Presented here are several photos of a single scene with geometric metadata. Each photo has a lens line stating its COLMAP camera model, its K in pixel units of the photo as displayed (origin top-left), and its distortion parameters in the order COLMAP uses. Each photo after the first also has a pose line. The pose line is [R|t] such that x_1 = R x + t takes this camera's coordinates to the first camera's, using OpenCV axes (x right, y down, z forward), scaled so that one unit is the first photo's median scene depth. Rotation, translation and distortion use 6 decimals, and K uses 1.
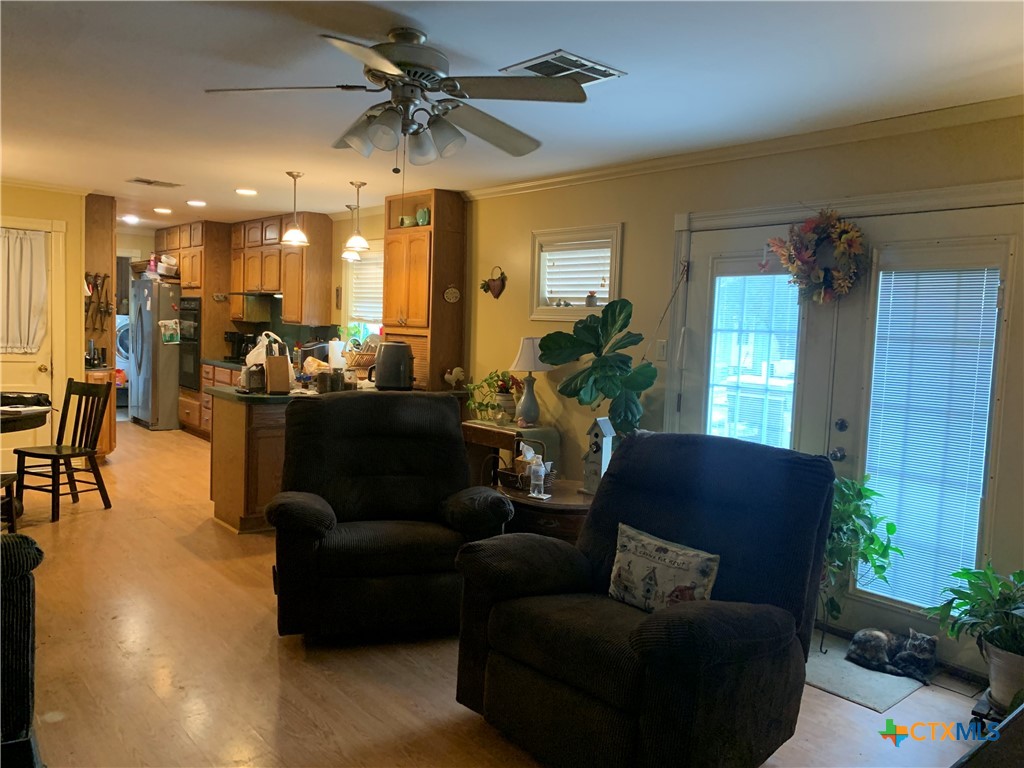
lens RADIAL K [[783.7, 0, 509.9], [0, 783.7, 387.0], [0, 0, 1]] dist [0.012015, -0.000543]
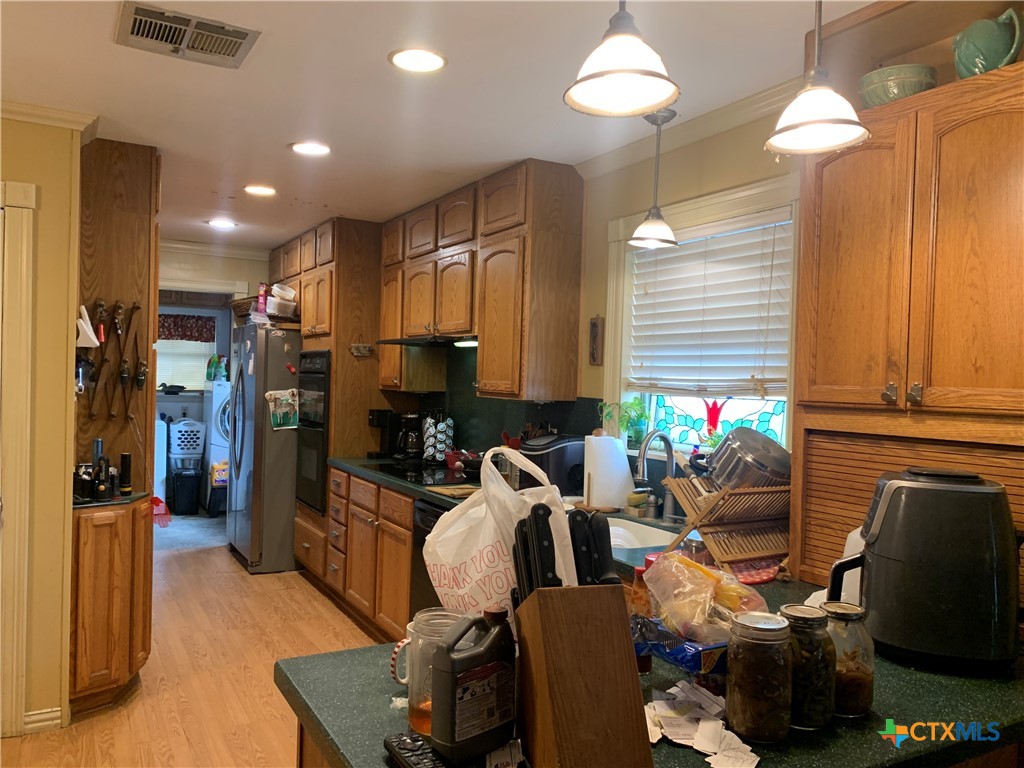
lens RADIAL K [[783.7, 0, 514.5], [0, 783.7, 384.7], [0, 0, 1]] dist [0.012015, -0.000543]
pose [[0.984773, -0.015811, -0.173124, -0.160541], [0.002482, 0.997033, -0.076939, -0.044512], [0.173827, 0.075338, 0.981890, 0.459125]]
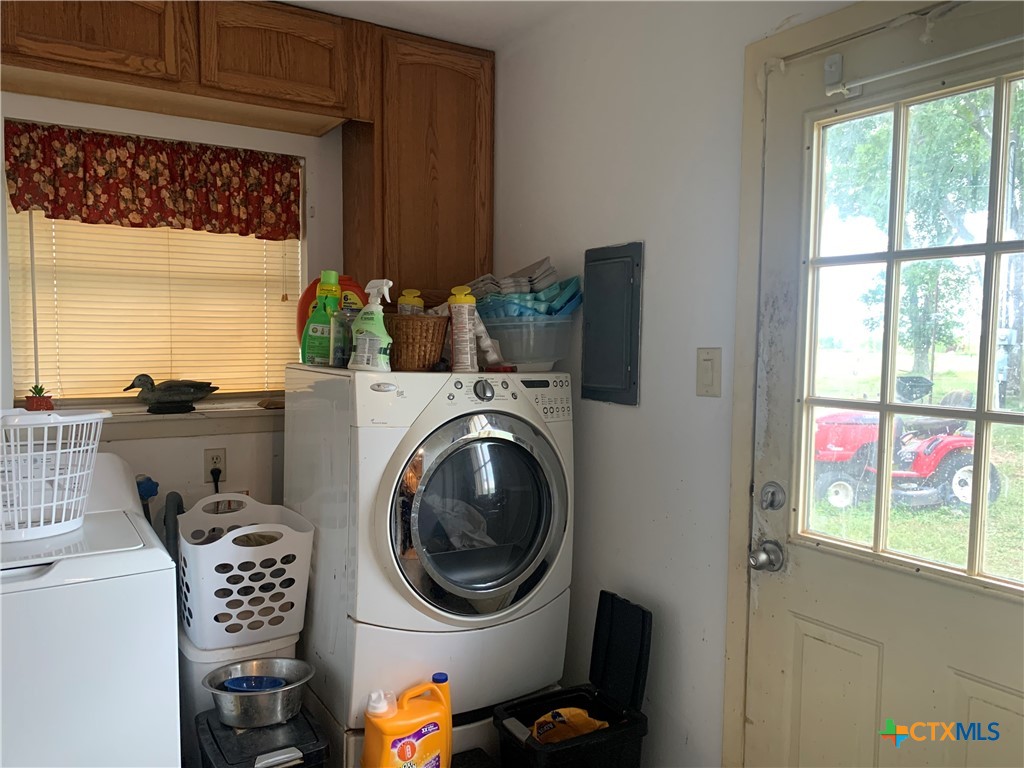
lens RADIAL K [[783.7, 0, 509.9], [0, 783.7, 385.7], [0, 0, 1]] dist [0.012015, -0.000543]
pose [[0.992149, -0.022297, -0.123056, -0.339767], [0.020549, 0.999669, -0.015451, -0.072477], [0.123360, 0.012801, 0.992279, 0.714962]]
